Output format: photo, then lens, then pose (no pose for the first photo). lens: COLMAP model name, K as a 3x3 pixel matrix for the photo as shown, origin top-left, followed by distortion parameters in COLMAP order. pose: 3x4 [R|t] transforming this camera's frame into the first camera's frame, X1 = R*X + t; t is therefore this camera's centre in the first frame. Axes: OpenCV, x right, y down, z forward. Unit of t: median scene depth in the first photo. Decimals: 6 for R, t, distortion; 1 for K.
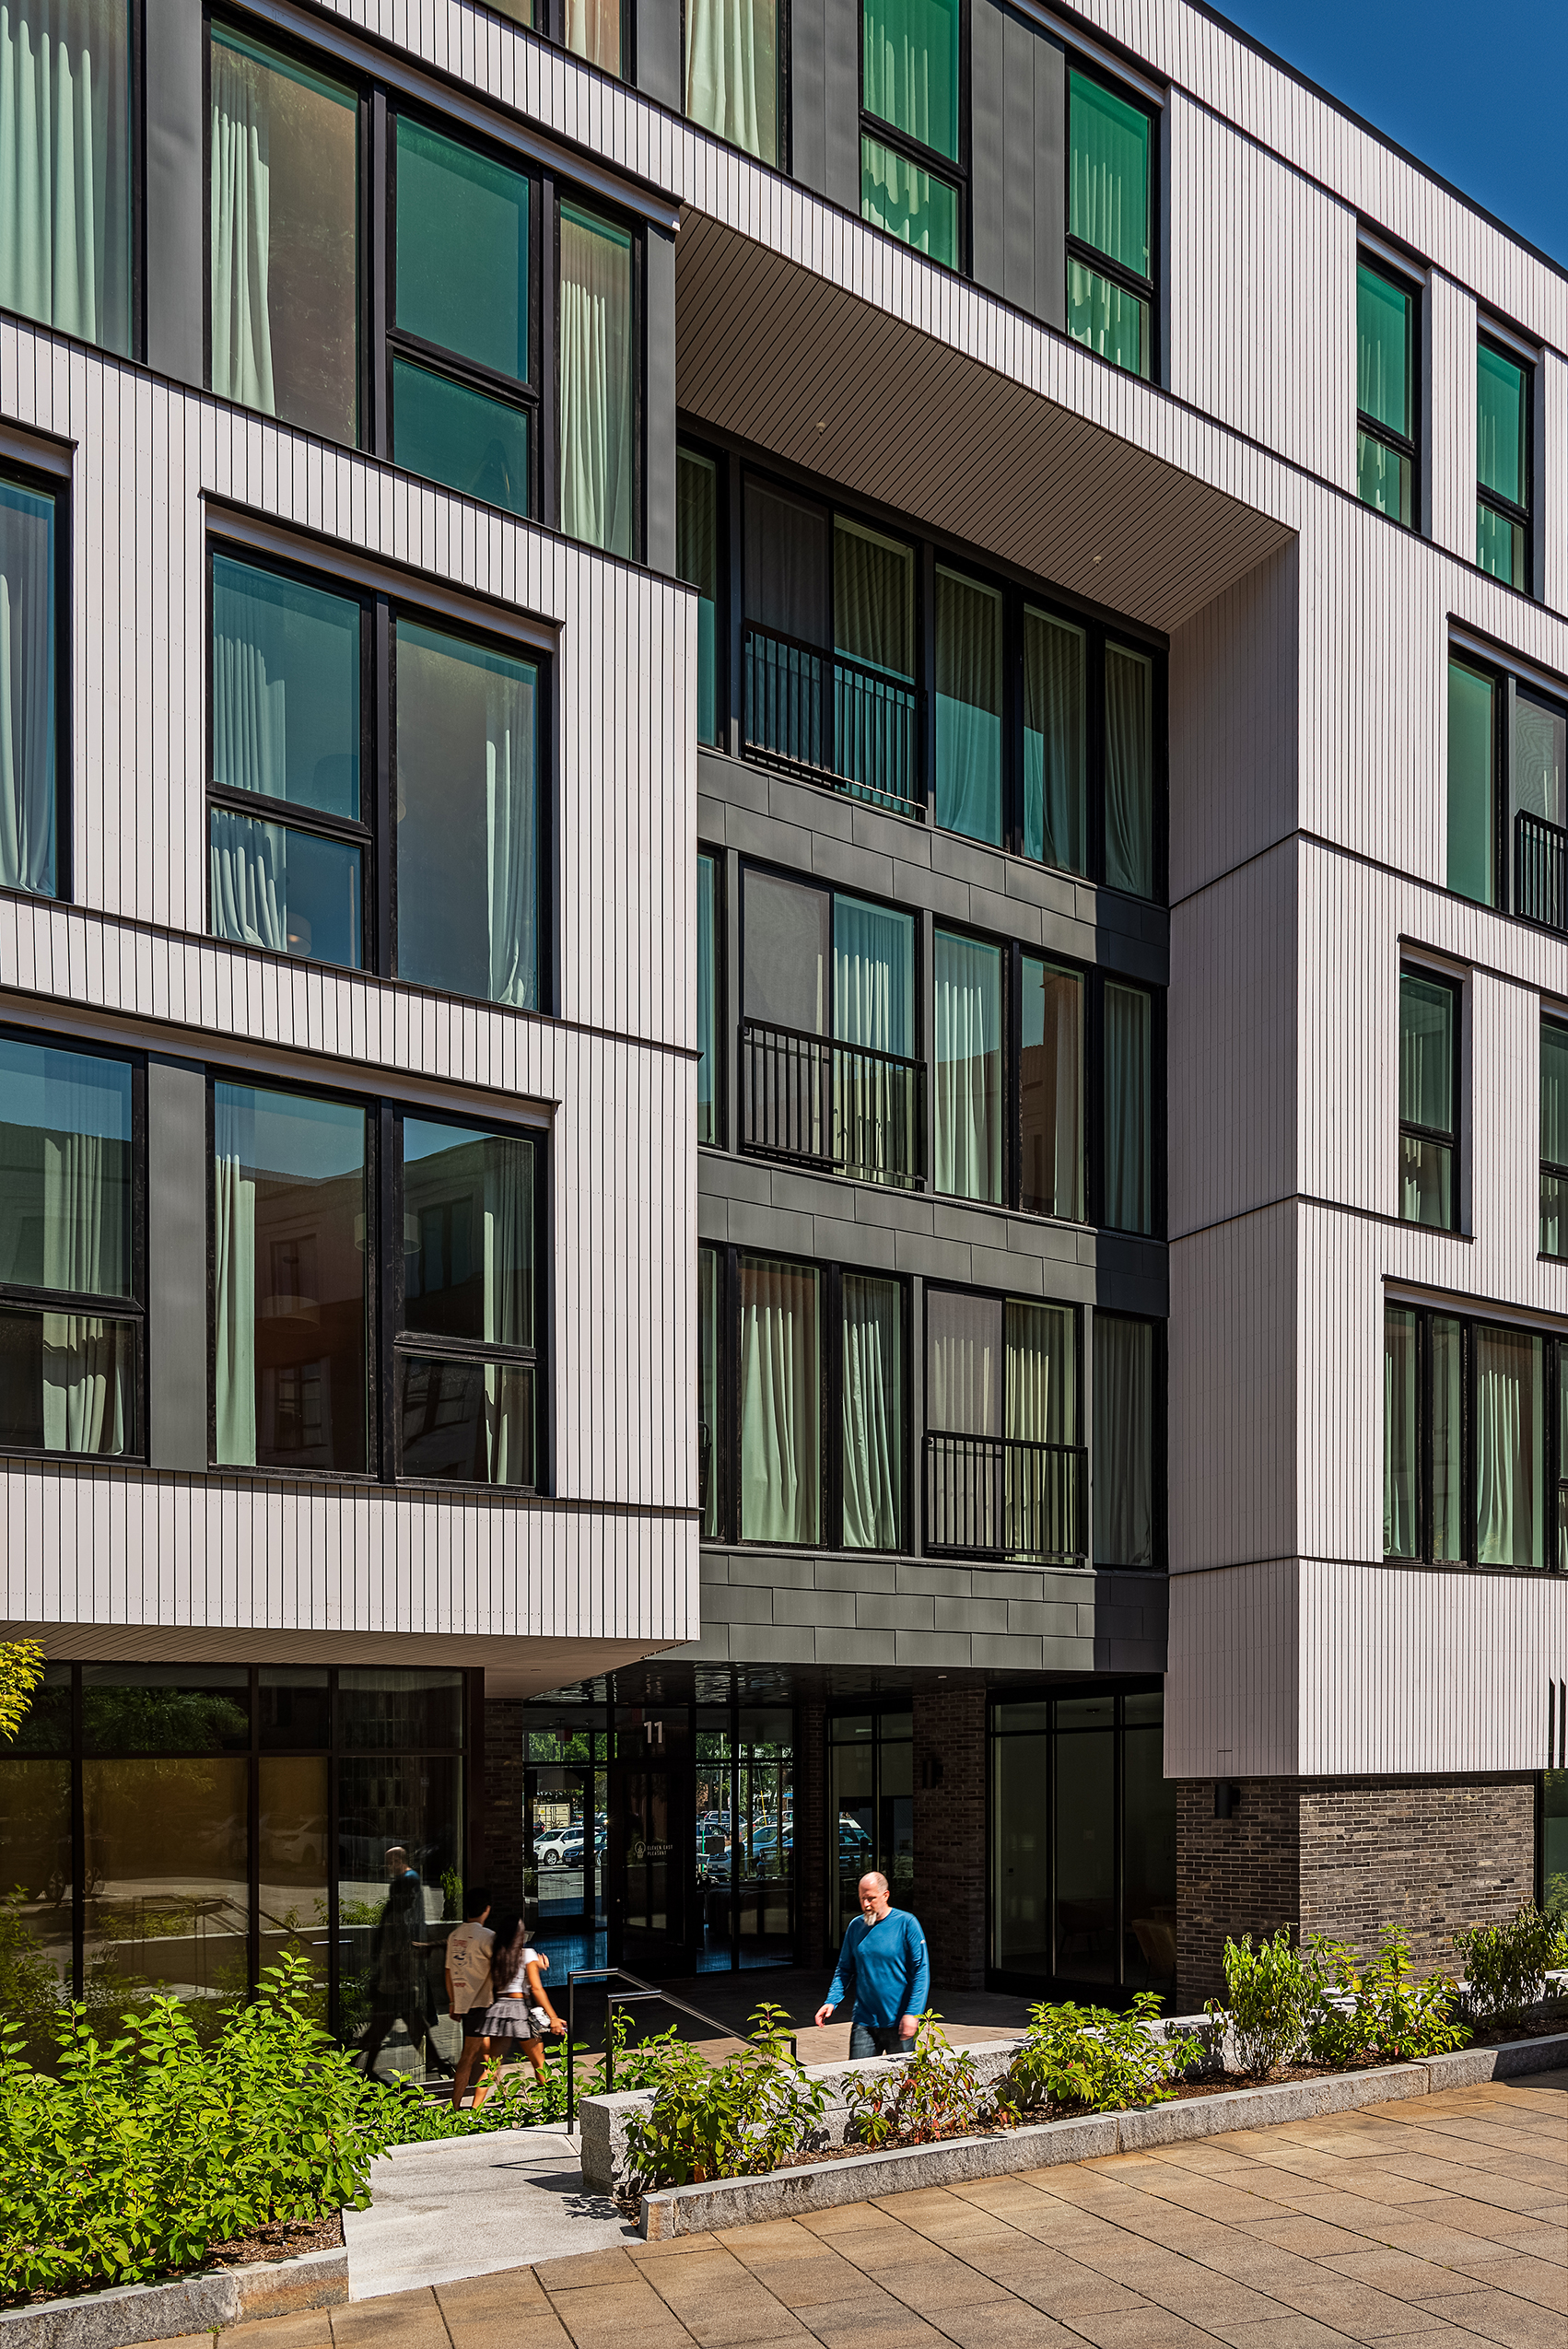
lens RADIAL K [[1616.7, 0, 784.0], [0, 1616.7, 1174.5], [0, 0, 1]] dist [-0.000816, -0.000504]
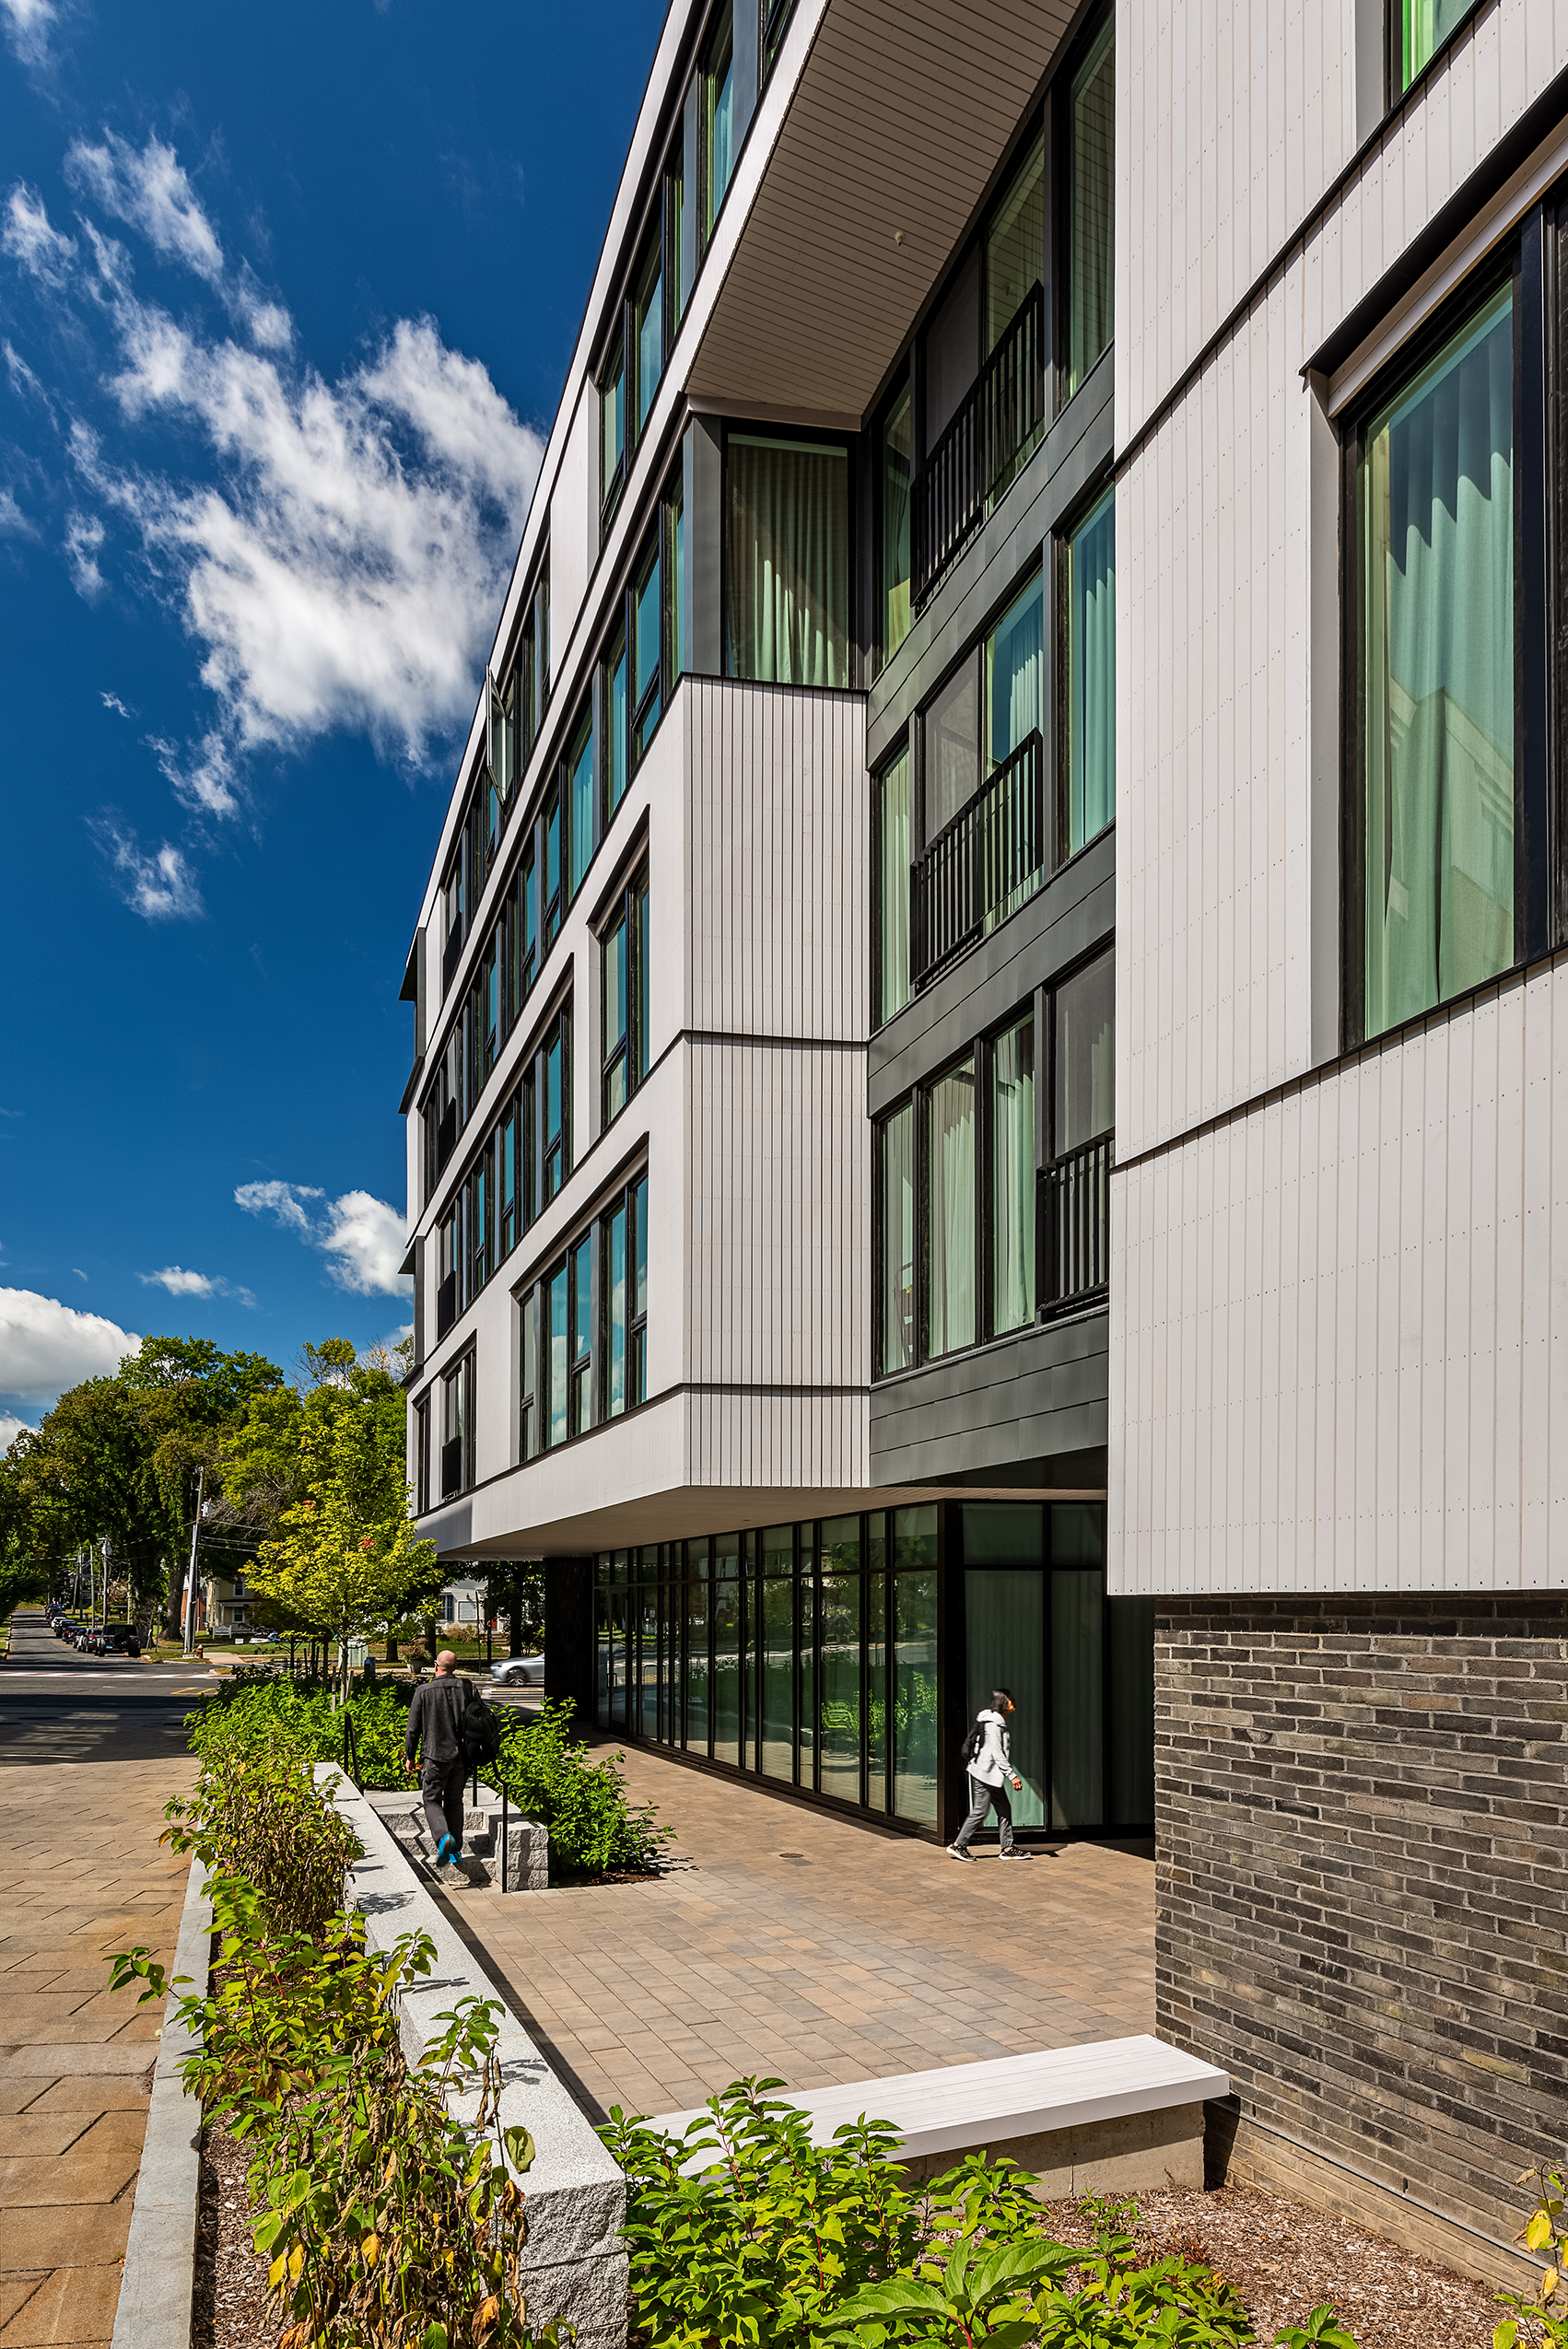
lens RADIAL K [[1259.0, 0, 784.0], [0, 1259.0, 1174.5], [0, 0, 1]] dist [0.001165, 0.000394]
pose [[-0.153822, -0.308373, -0.938746, 0.733182], [0.338440, 0.876144, -0.343265, 0.351884], [0.928331, -0.370511, -0.030404, 0.951214]]
